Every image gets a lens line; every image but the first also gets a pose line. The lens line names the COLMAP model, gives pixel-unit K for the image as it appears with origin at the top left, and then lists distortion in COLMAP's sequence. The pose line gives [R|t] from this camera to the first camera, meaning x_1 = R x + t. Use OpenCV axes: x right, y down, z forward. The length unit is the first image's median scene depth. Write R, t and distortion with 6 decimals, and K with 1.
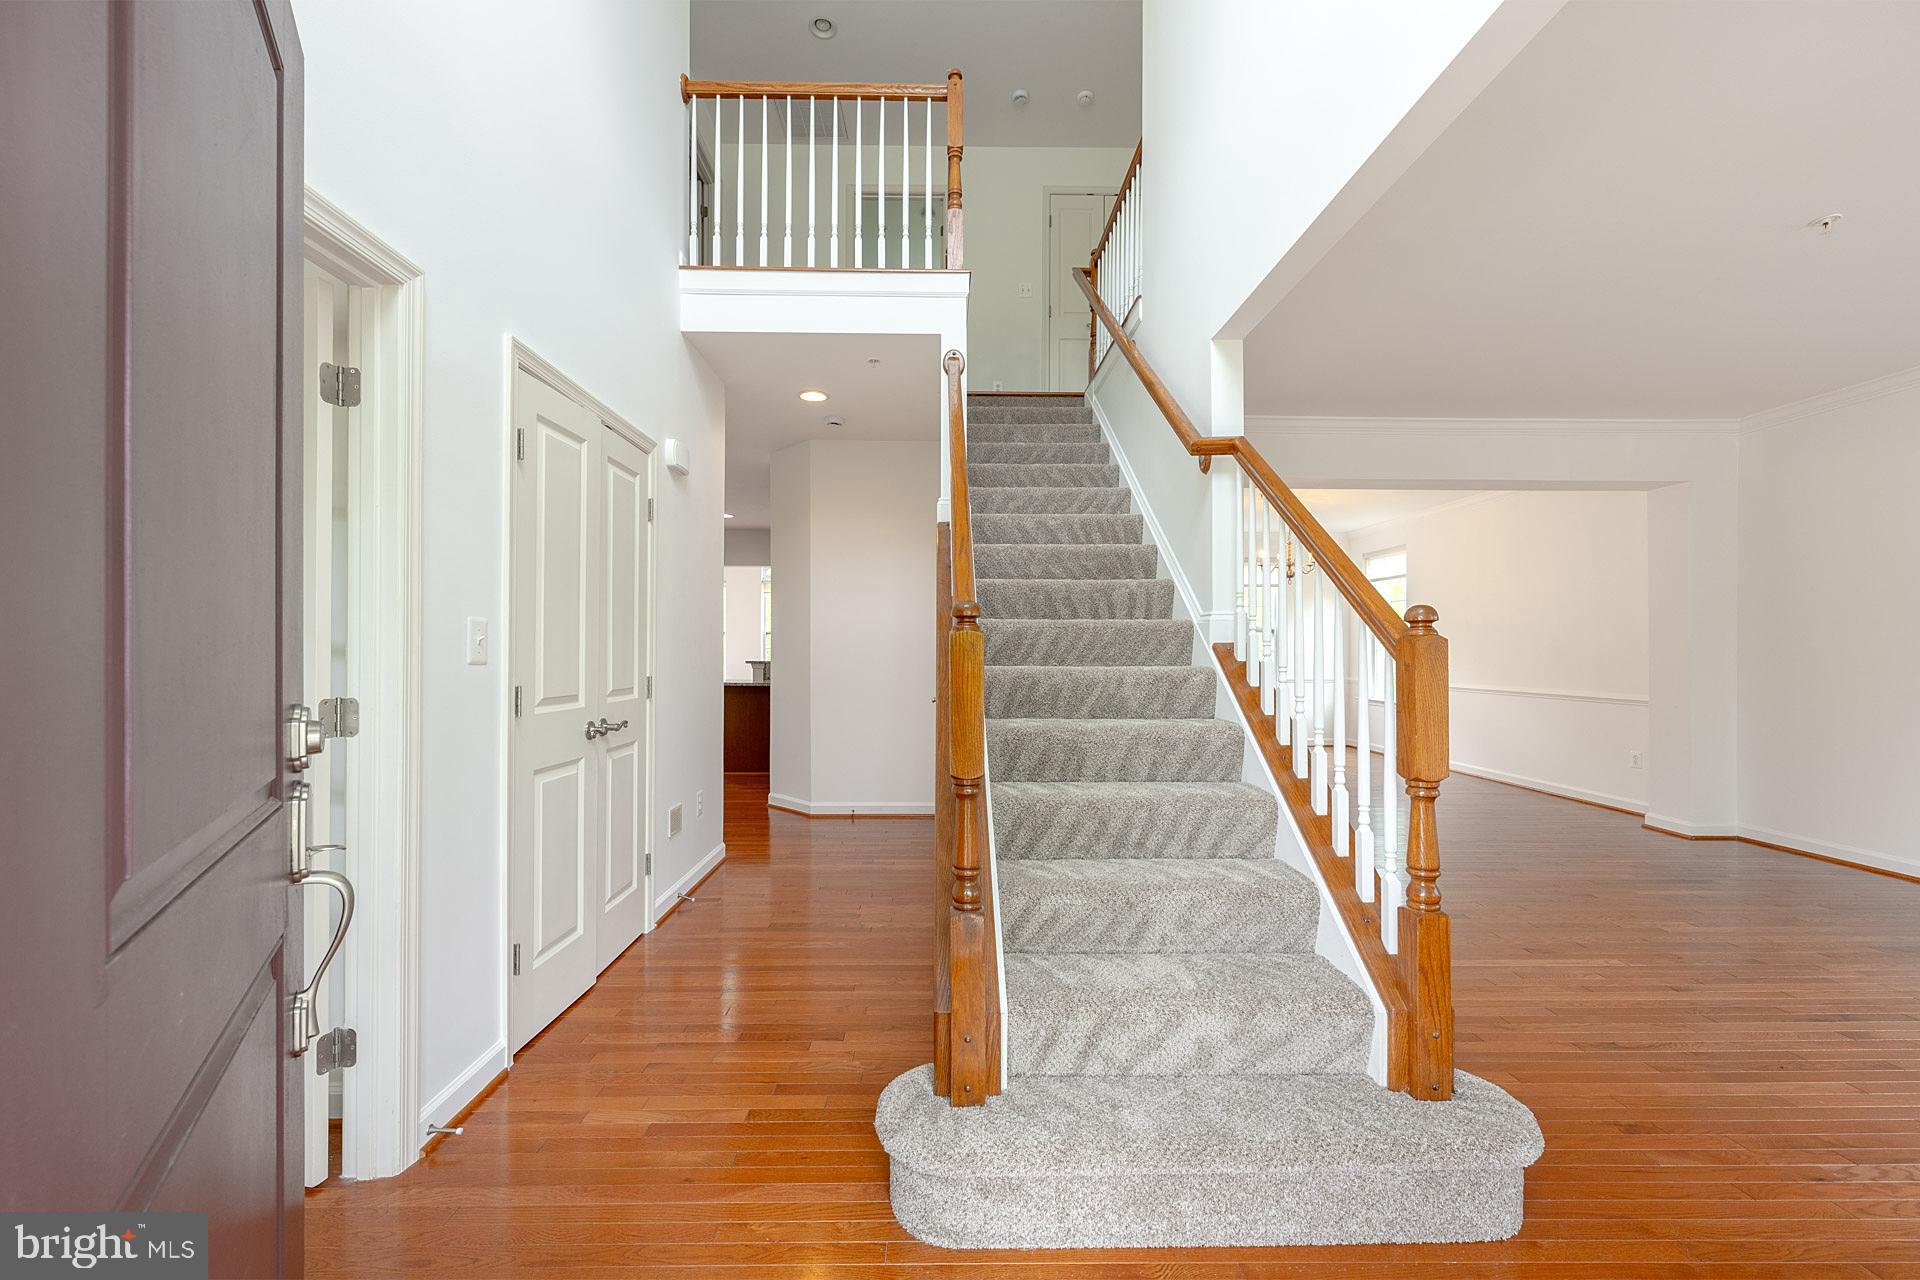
lens RADIAL K [[761.3, 0, 957.3], [0, 761.3, 649.9], [0, 0, 1]] dist [-0.001033, -0.000296]
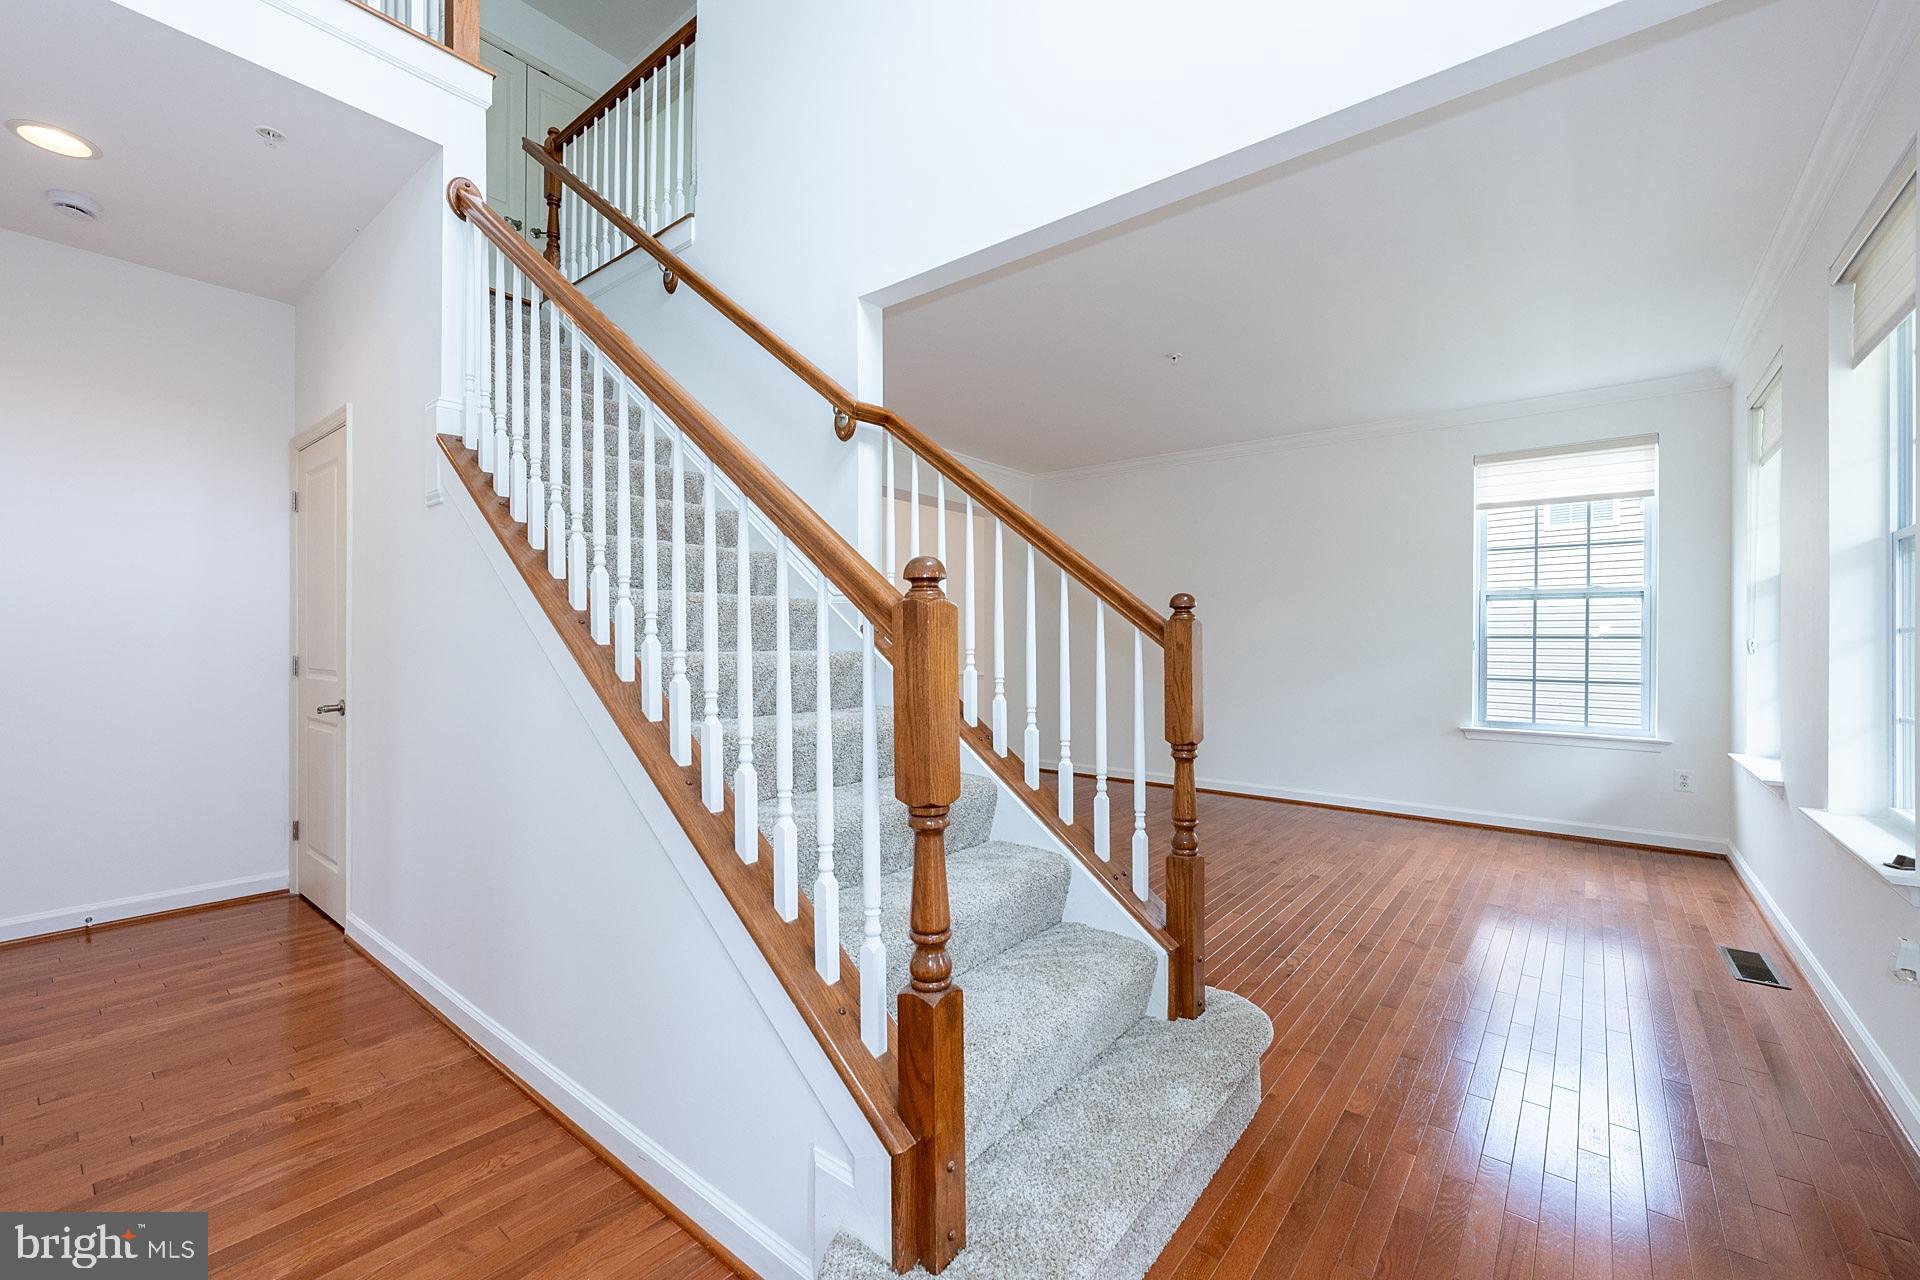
lens RADIAL K [[770.7, 0, 952.7], [0, 770.7, 648.6], [0, 0, 1]] dist [0.000301, 0.000005]
pose [[0.648024, -0.006475, 0.761593, -0.307539], [-0.002732, 0.999938, 0.010826, 0.008009], [-0.761615, -0.009096, 0.647966, 0.305382]]
